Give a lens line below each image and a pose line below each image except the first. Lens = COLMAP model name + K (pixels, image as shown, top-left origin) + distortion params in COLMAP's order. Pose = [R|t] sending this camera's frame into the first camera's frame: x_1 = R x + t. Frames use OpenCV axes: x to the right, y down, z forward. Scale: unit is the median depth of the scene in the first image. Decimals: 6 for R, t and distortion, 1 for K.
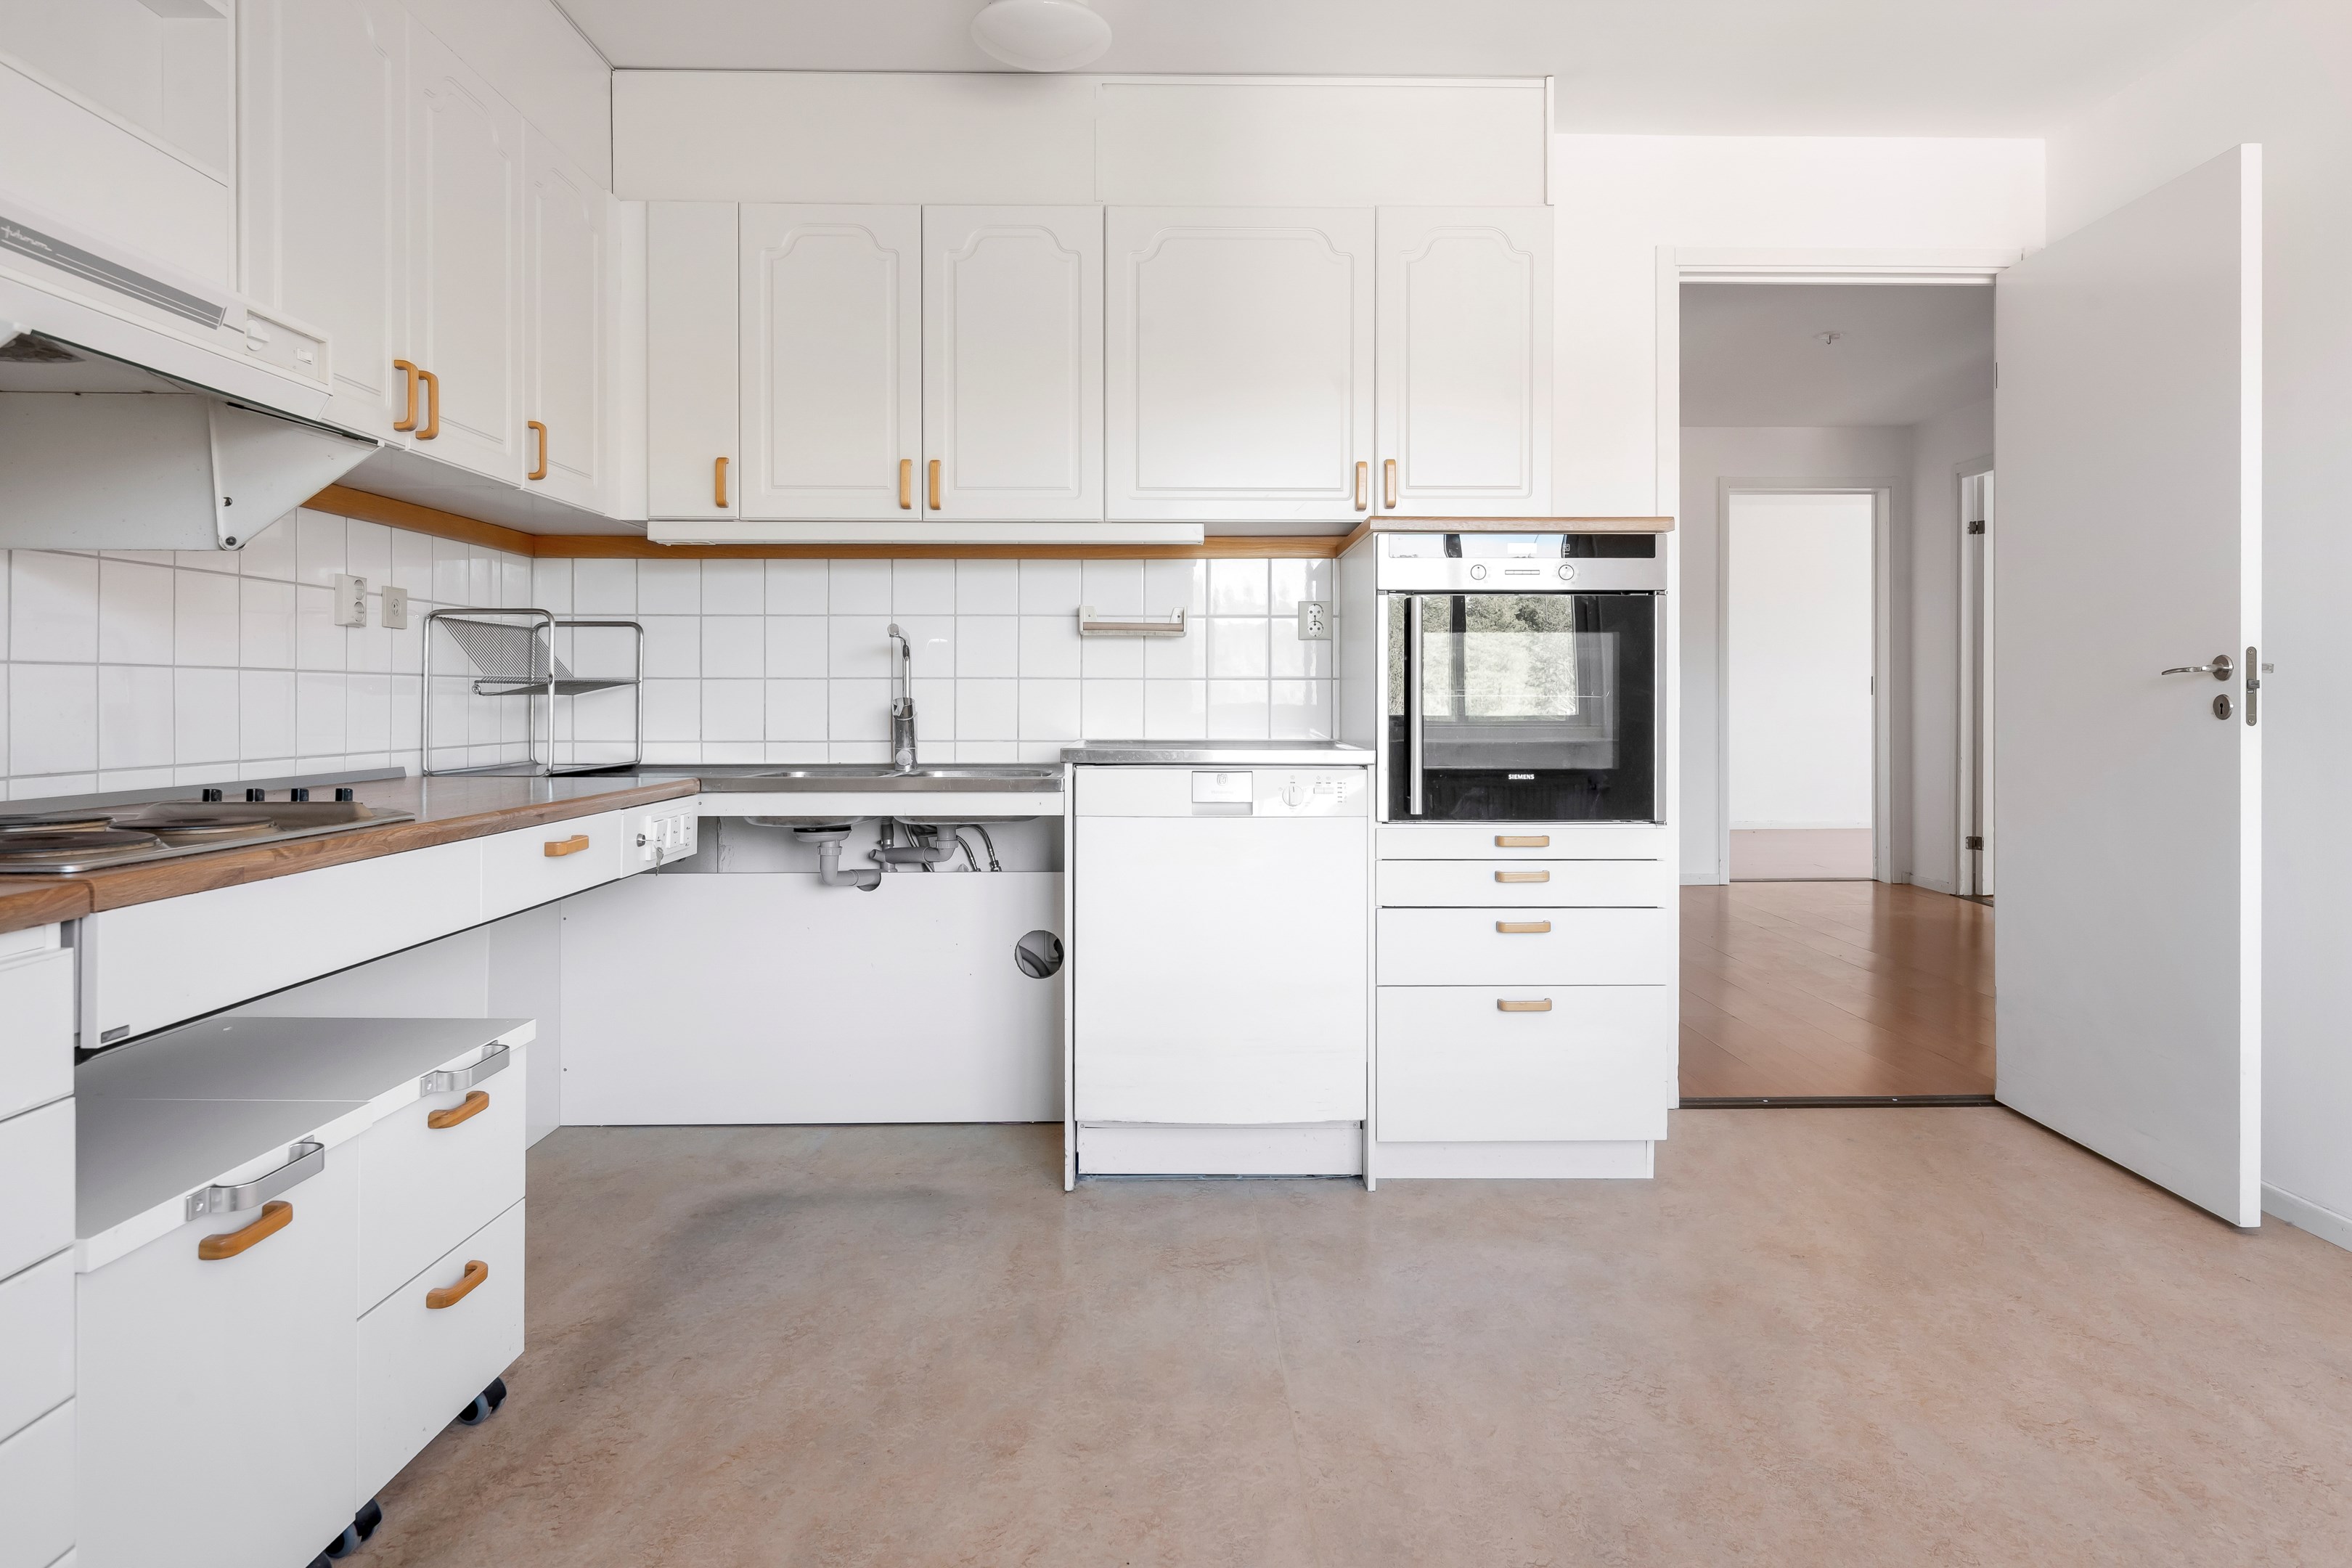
lens RADIAL K [[1382.0, 0, 1179.9], [0, 1382.0, 695.5], [0, 0, 1]] dist [0.000844, -0.000716]
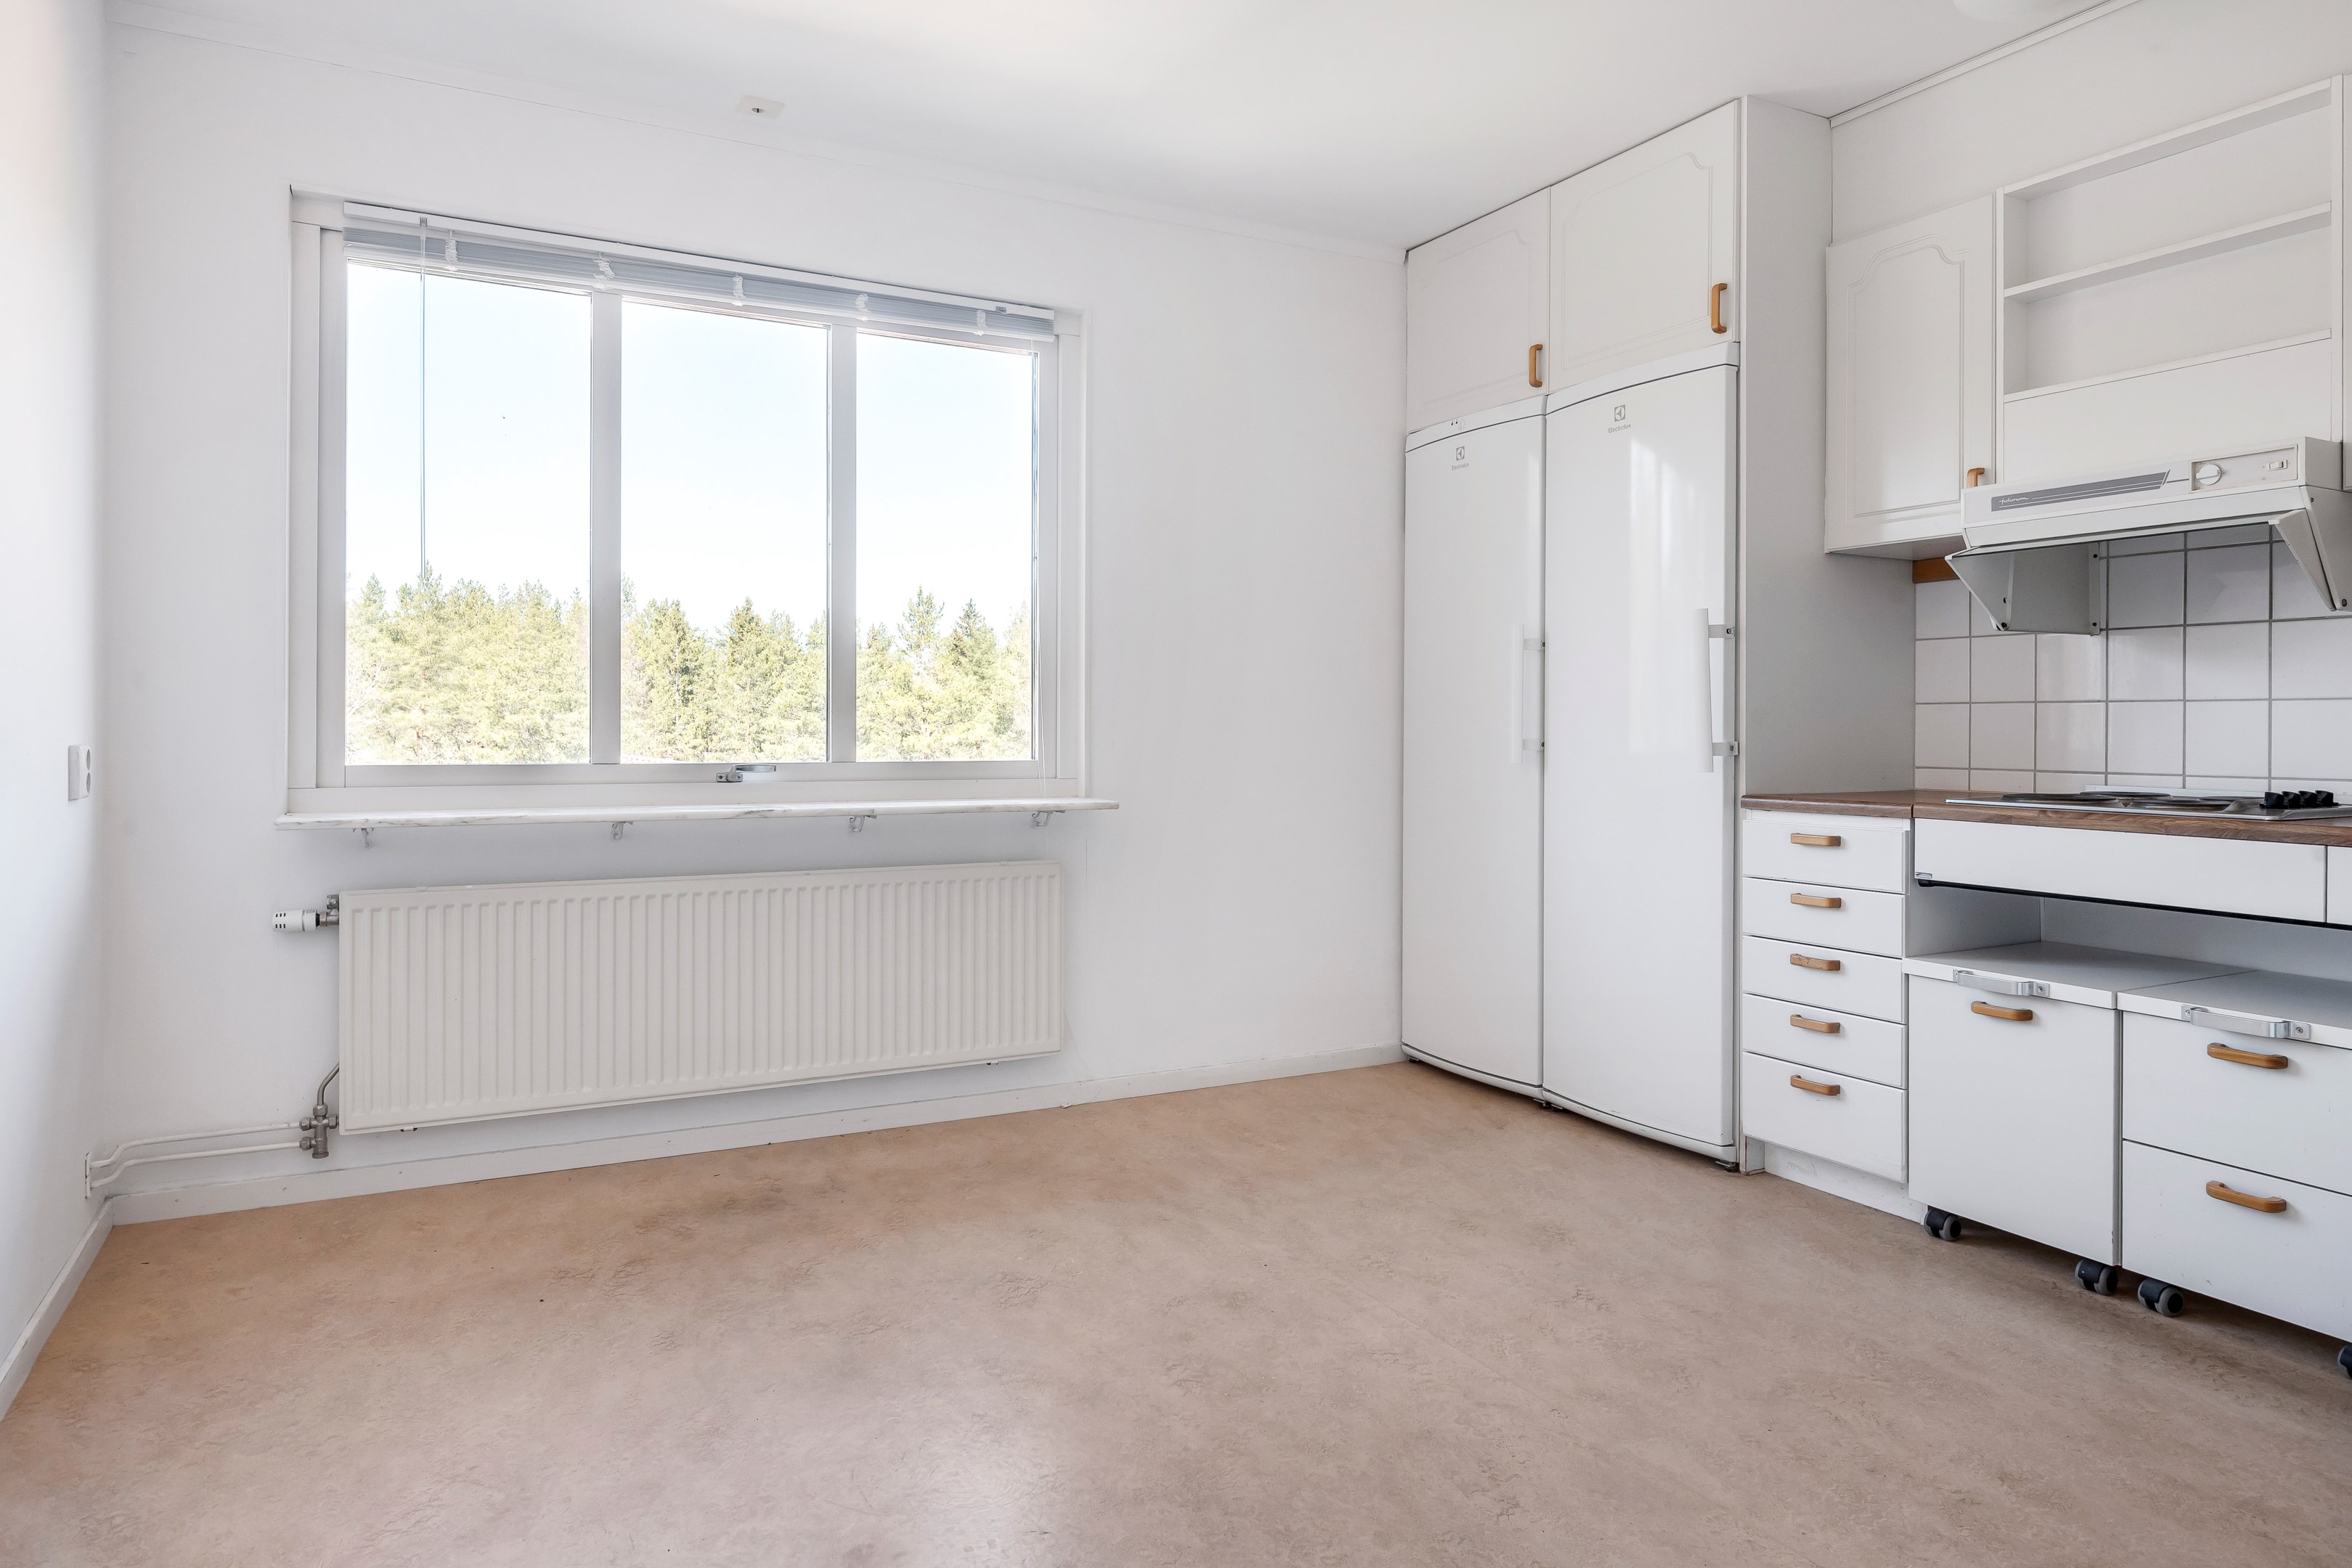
lens RADIAL K [[1449.8, 0, 1188.1], [0, 1449.8, 711.9], [0, 0, 1]] dist [-0.002510, -0.005130]
pose [[-0.891965, -0.005221, -0.452074, 0.570934], [-0.000044, 0.999934, -0.011461, 0.003880], [0.452104, -0.010203, -0.891907, 1.088246]]
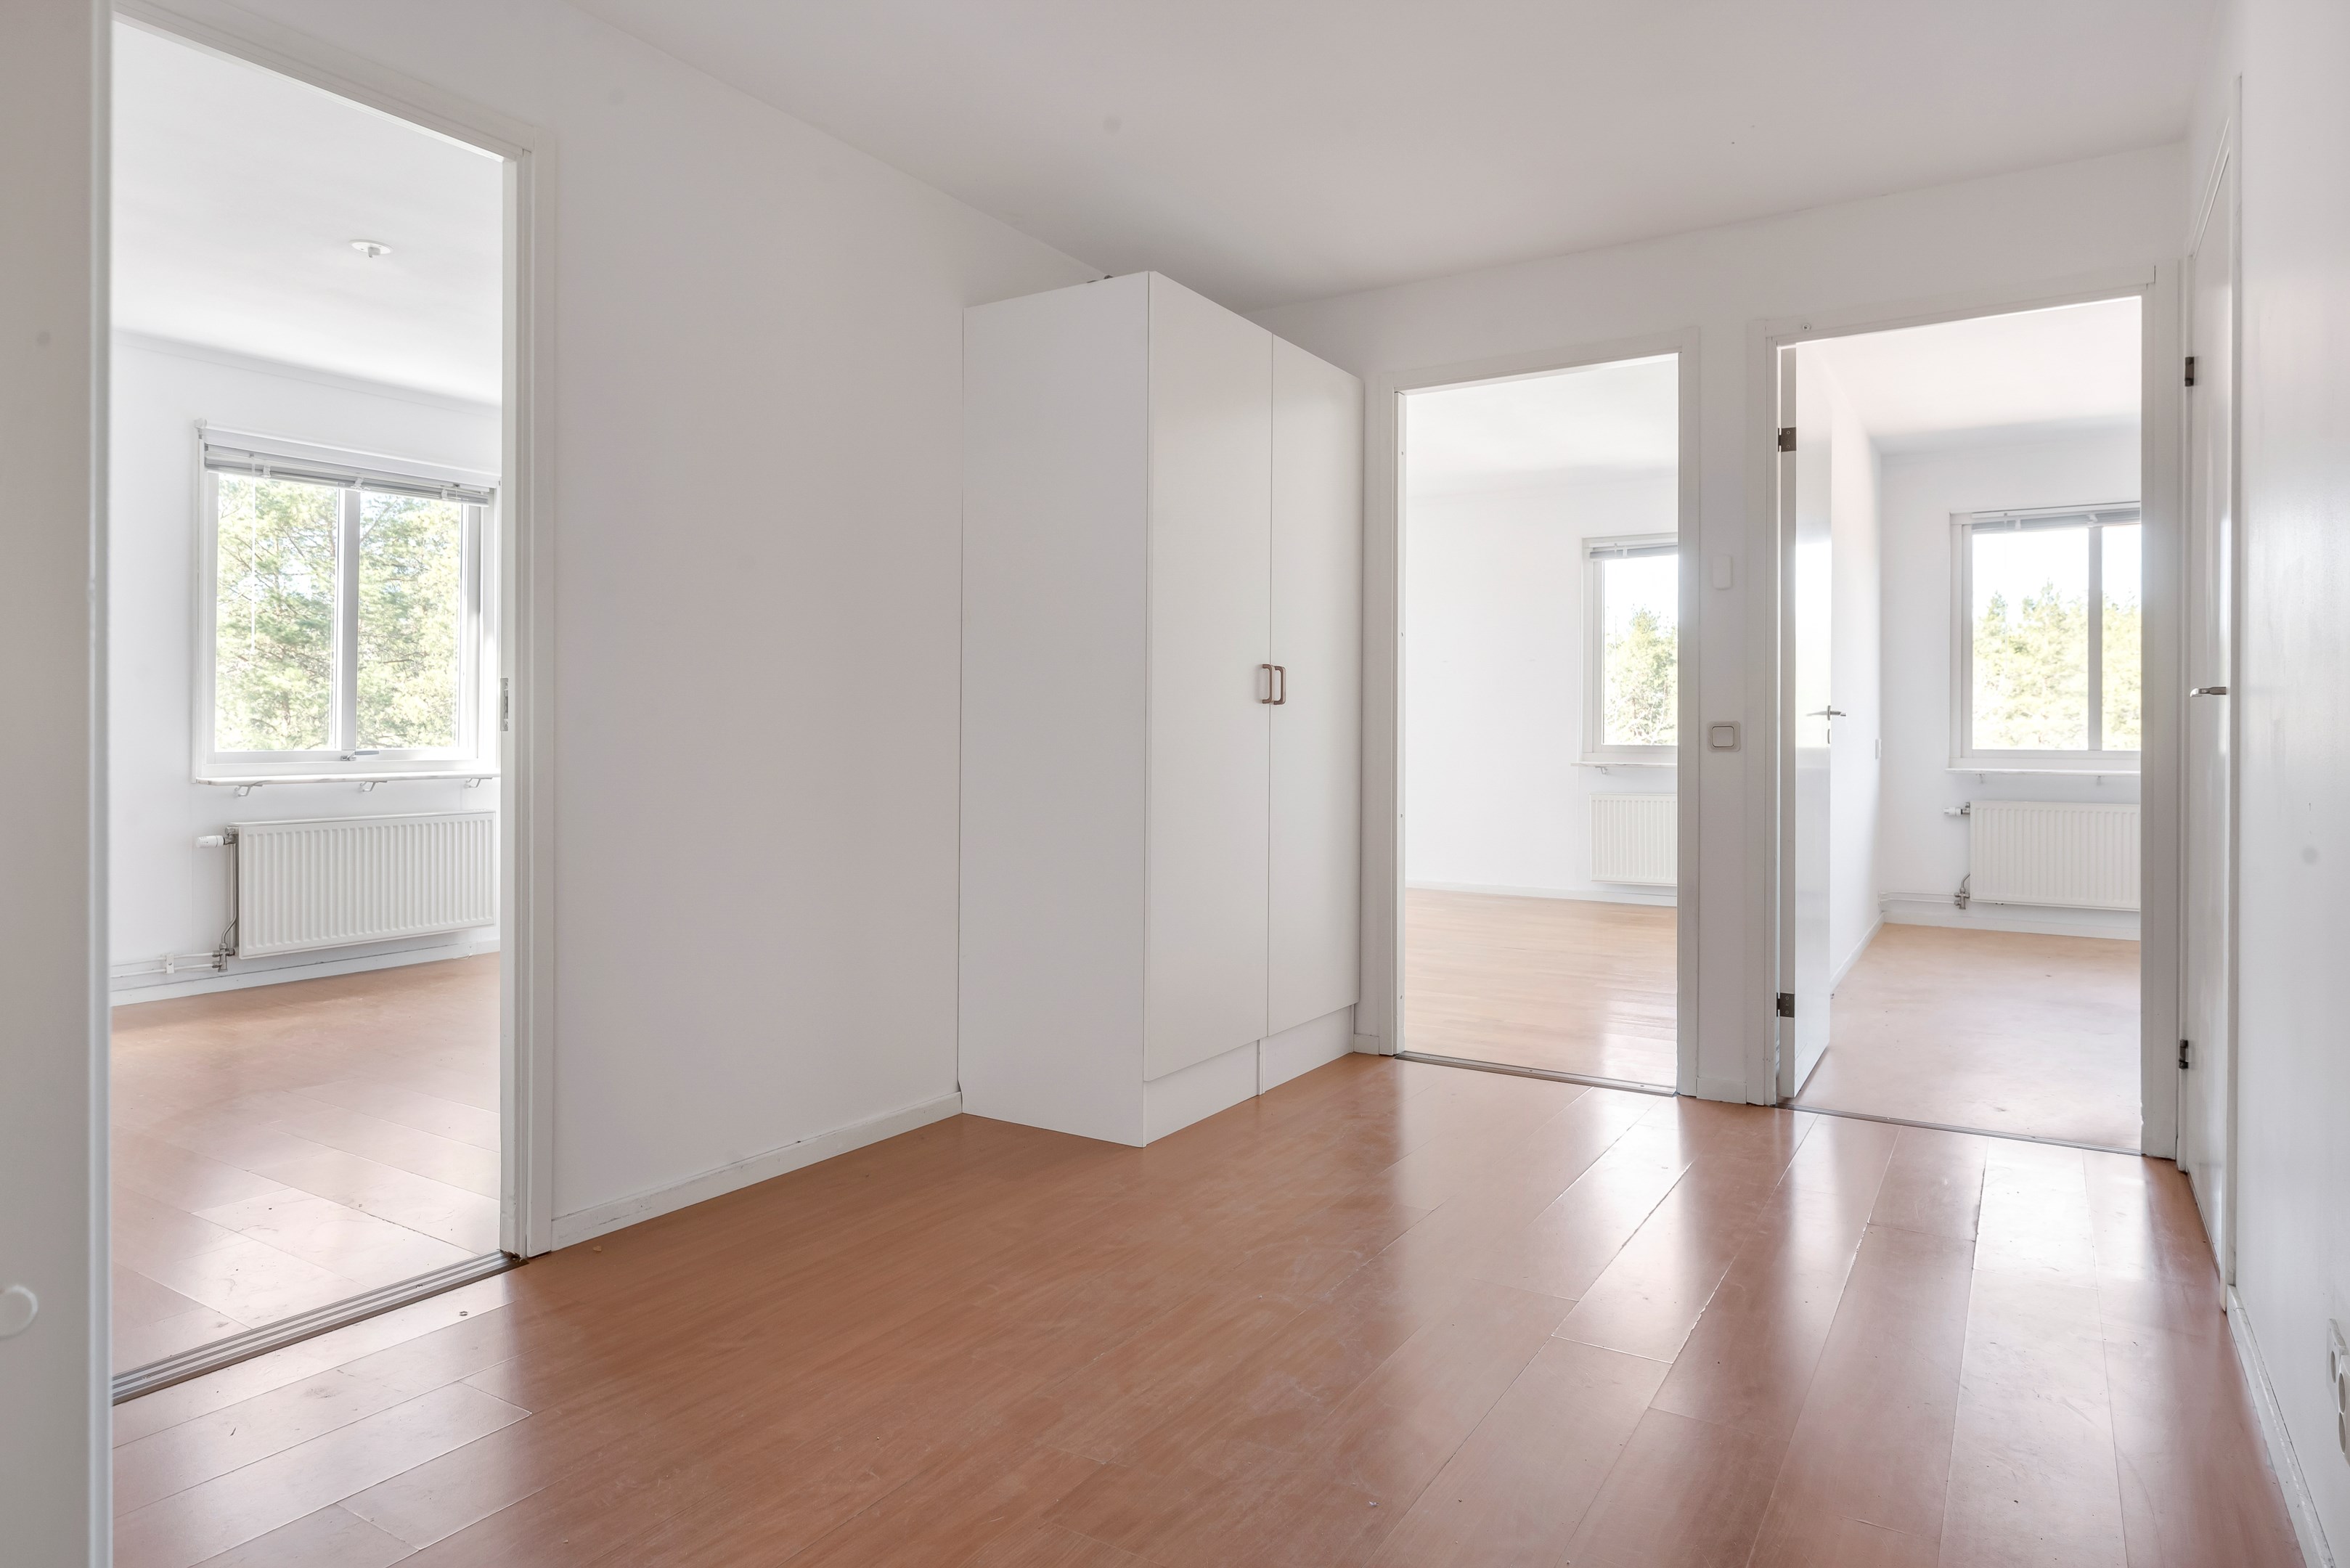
lens RADIAL K [[1448.7, 0, 1119.1], [0, 1448.7, 737.0], [0, 0, 1]] dist [-0.002510, -0.005130]
pose [[-0.830841, -0.004909, 0.556488, 0.520626], [-0.003136, 0.999987, 0.004138, 0.004565], [-0.556501, 0.001692, -0.830845, 1.977754]]
